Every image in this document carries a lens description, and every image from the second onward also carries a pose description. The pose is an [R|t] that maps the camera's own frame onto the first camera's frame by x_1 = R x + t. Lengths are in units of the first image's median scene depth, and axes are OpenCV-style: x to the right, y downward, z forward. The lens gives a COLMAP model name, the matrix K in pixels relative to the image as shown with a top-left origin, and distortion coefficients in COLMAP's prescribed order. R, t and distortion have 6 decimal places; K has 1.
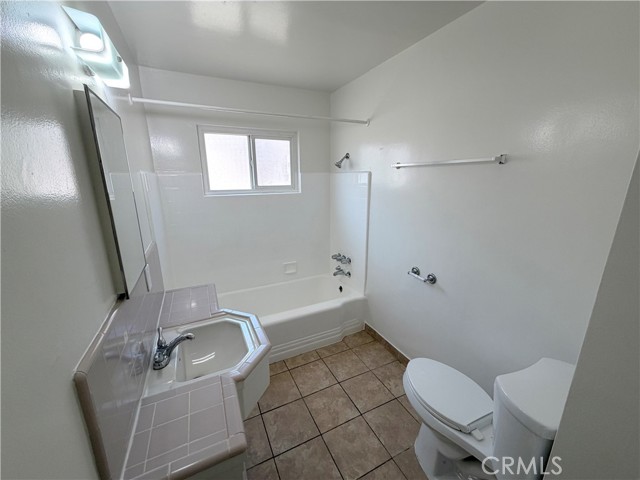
lens RADIAL K [[255.0, 0, 320.5], [0, 255.0, 239.1], [0, 0, 1]] dist [0.000514, 0.000383]
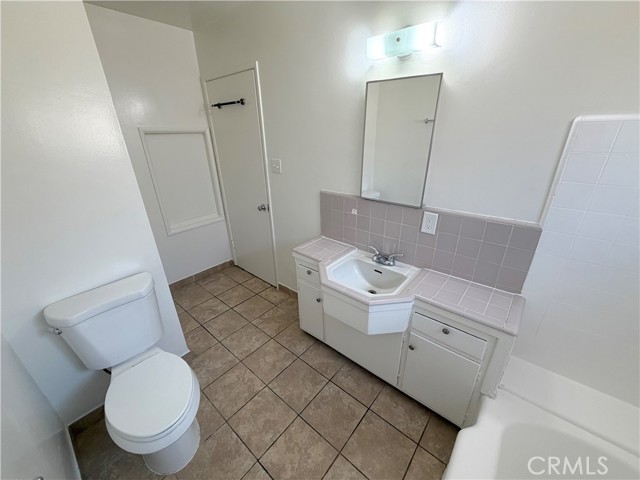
lens RADIAL K [[255.0, 0, 320.0], [0, 255.0, 241.1], [0, 0, 1]] dist [0.000514, 0.000383]
pose [[-0.914758, 0.179868, -0.361752, 0.162253], [-0.076384, 0.802272, 0.592052, -0.347532], [0.396715, 0.569216, -0.720146, 1.369732]]
